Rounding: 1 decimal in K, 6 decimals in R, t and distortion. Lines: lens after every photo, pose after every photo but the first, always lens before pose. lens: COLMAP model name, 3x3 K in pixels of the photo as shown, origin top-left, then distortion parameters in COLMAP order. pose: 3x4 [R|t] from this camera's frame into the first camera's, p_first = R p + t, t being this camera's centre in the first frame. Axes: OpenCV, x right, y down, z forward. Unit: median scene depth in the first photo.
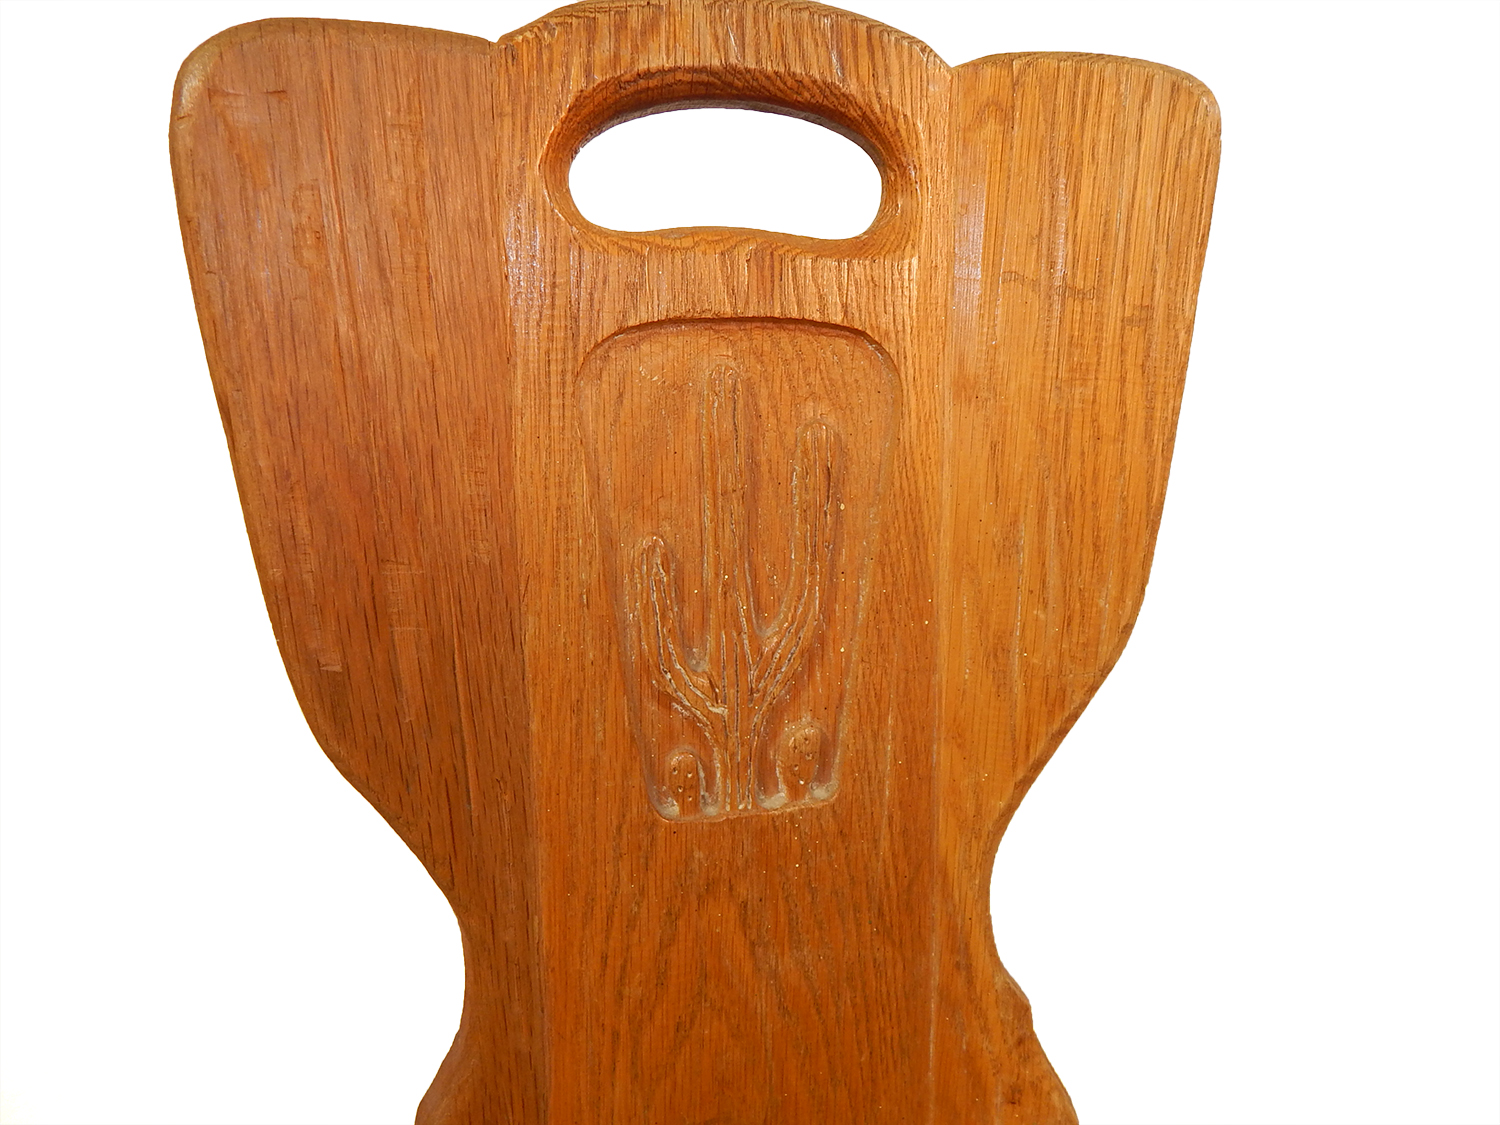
lens RADIAL K [[990.3, 0, 750.4], [0, 990.3, 560.0], [0, 0, 1]] dist [0.004527, -0.002203]
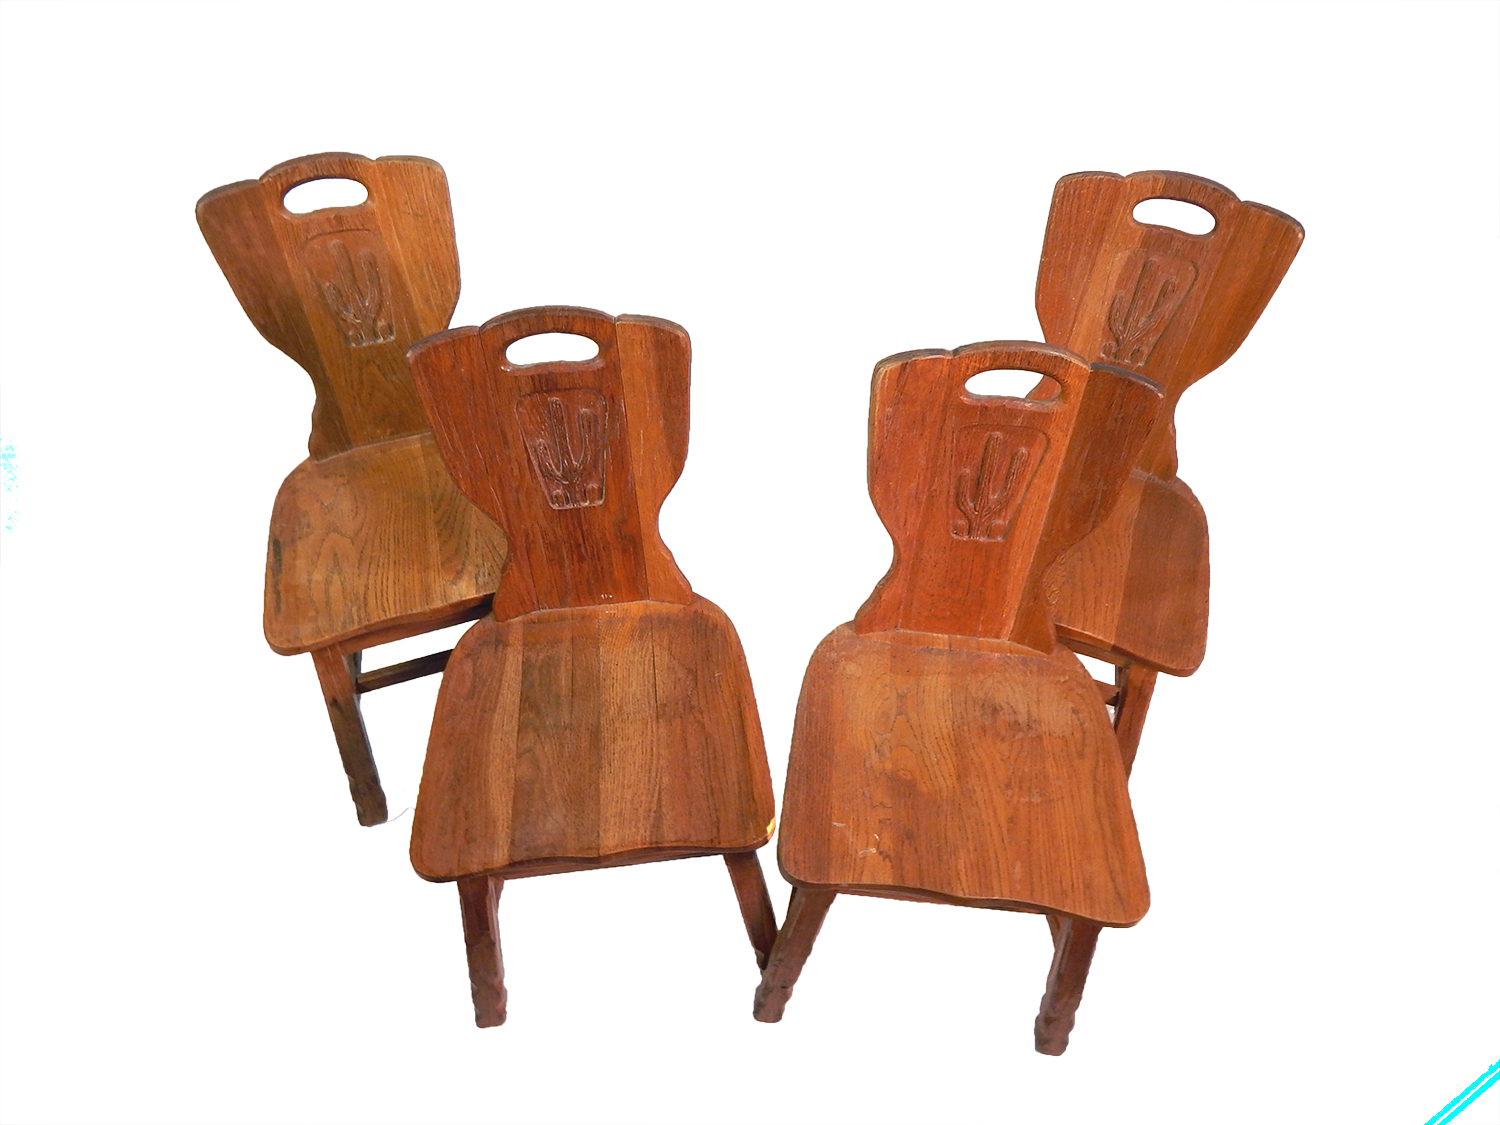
lens RADIAL K [[990.3, 0, 758.0], [0, 990.3, 565.5], [0, 0, 1]] dist [0.004527, -0.002203]
pose [[0.994378, -0.086493, 0.061089, 1.341632], [0.042633, 0.855090, 0.516723, -1.089127], [-0.096929, -0.511214, 0.853970, -3.363810]]
